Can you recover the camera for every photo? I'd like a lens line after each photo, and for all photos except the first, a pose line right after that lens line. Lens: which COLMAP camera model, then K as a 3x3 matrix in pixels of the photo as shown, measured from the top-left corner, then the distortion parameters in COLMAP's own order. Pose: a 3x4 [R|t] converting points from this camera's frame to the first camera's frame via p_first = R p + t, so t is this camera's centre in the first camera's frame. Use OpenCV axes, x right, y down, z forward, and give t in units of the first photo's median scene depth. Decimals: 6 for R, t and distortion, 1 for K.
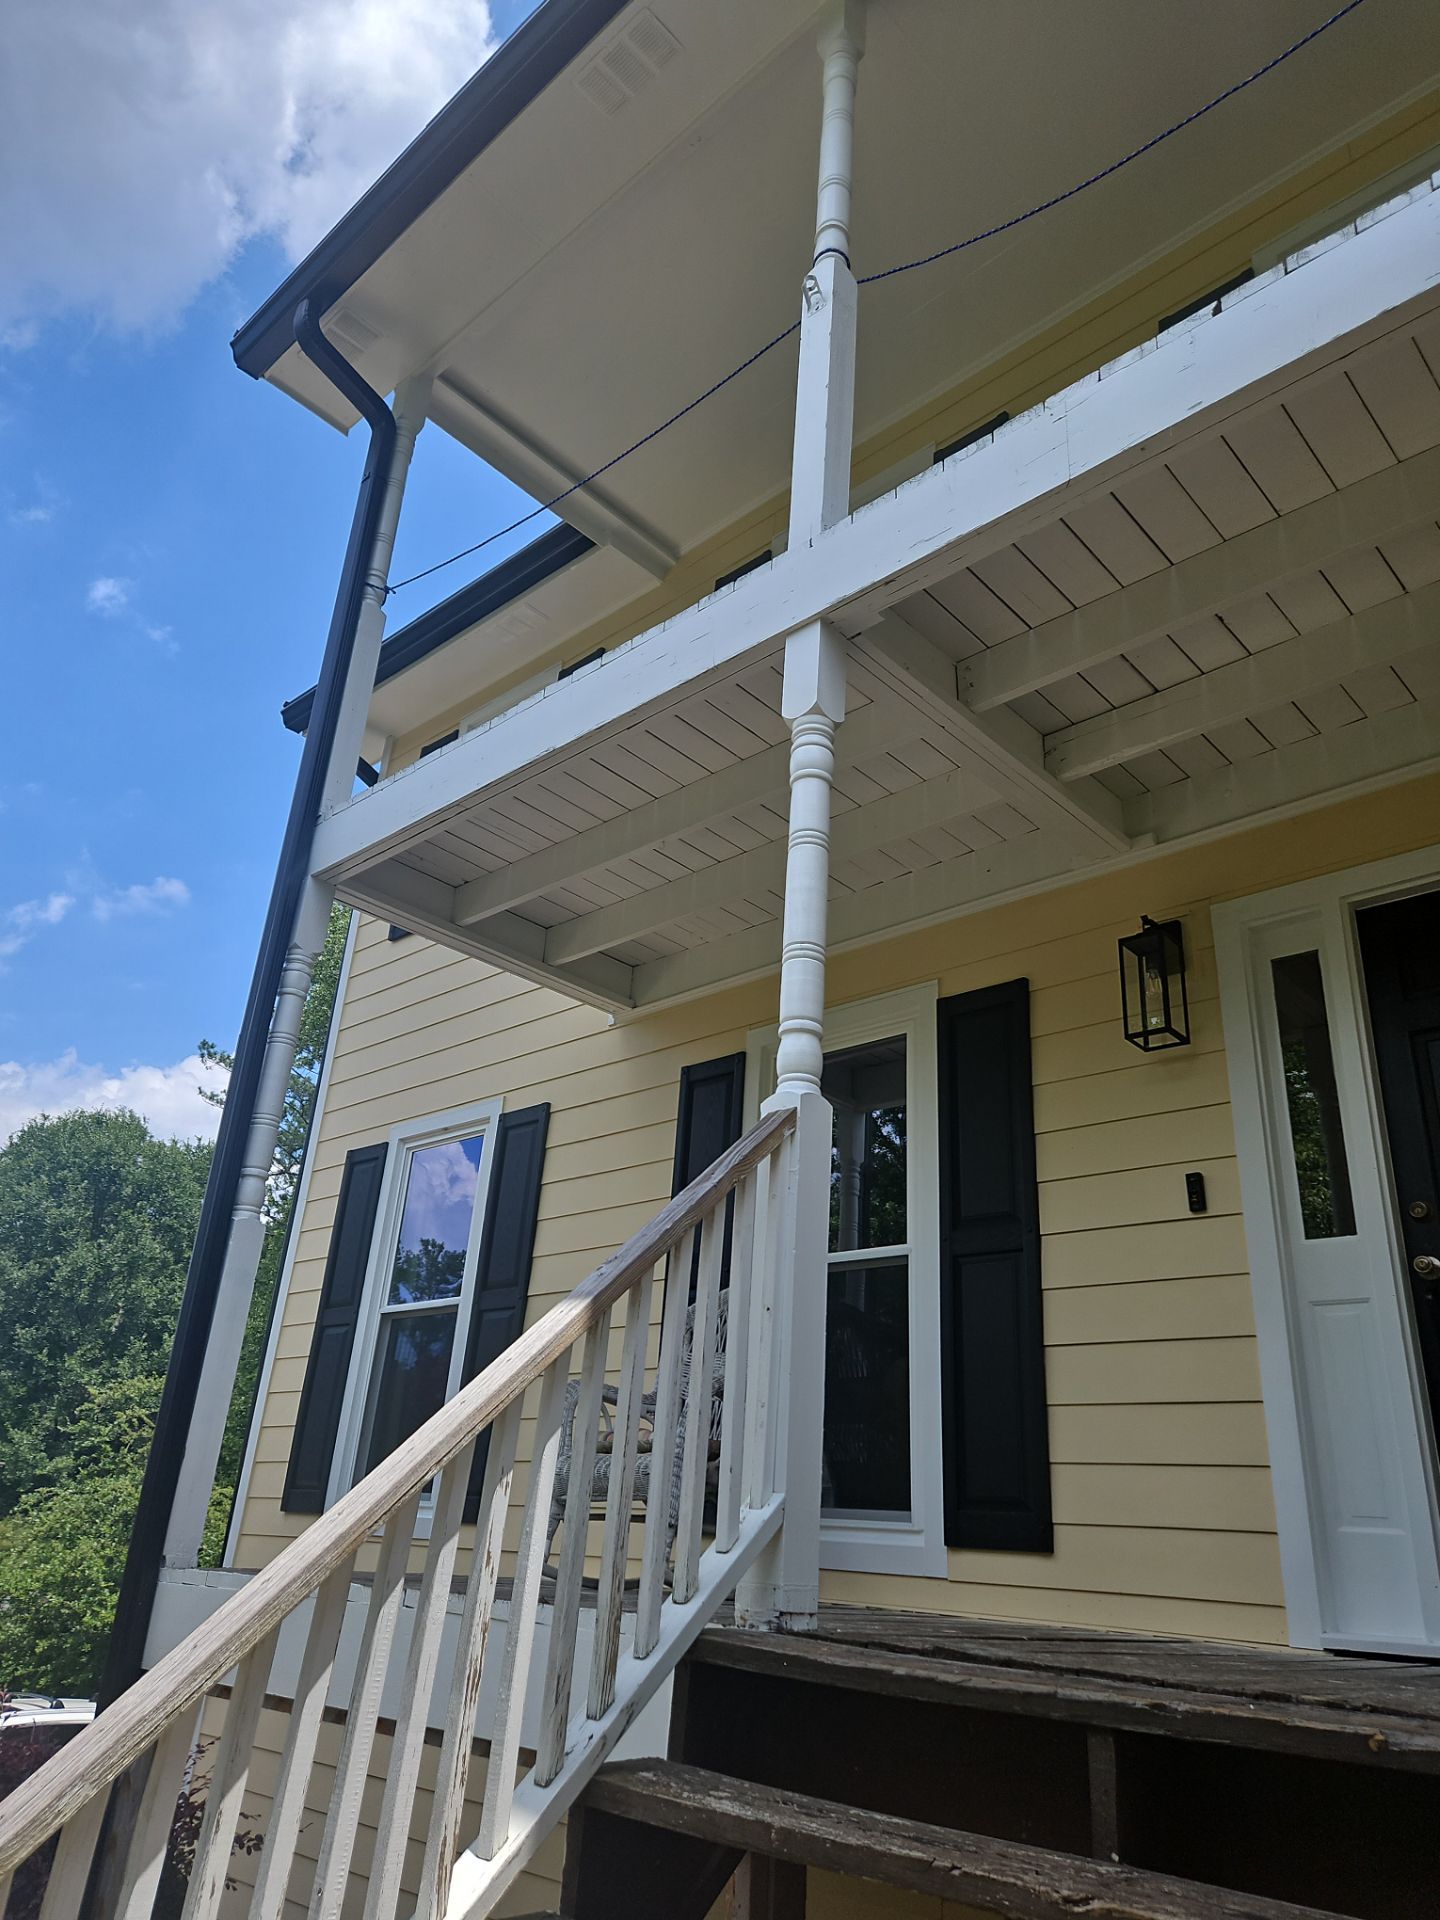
lens RADIAL K [[1300.1, 0, 724.1], [0, 1300.1, 976.2], [0, 0, 1]] dist [0.068726, -0.047259]
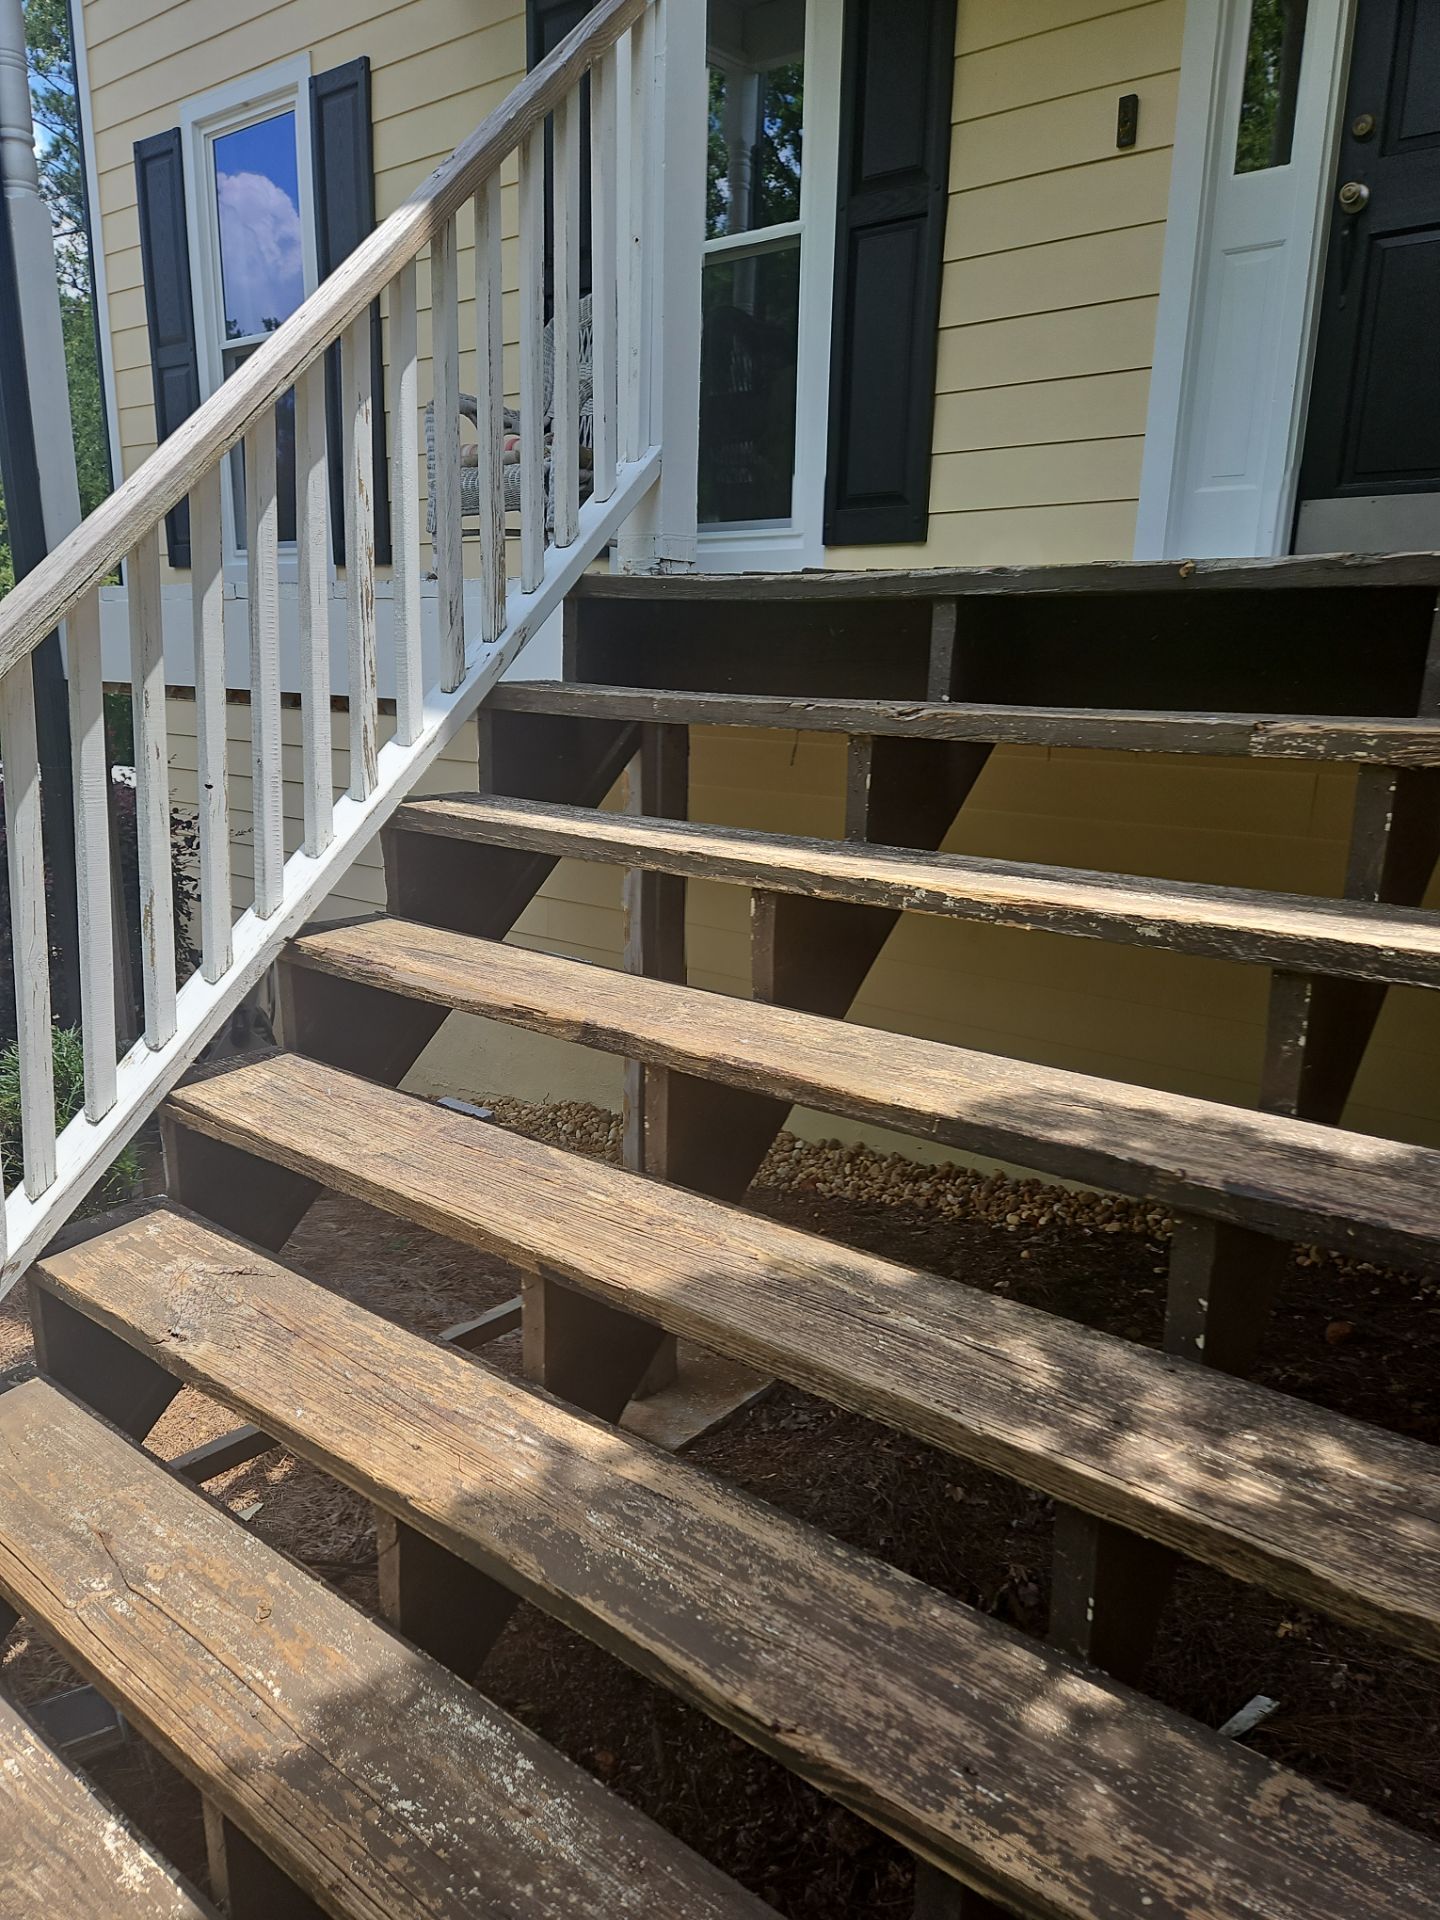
lens RADIAL K [[1308.6, 0, 730.9], [0, 1308.6, 964.1], [0, 0, 1]] dist [0.071273, -0.056386]
pose [[0.996373, -0.054545, 0.065317, 0.011797], [0.003715, 0.794711, 0.606977, 0.099804], [-0.085016, -0.604532, 0.792031, -0.029026]]
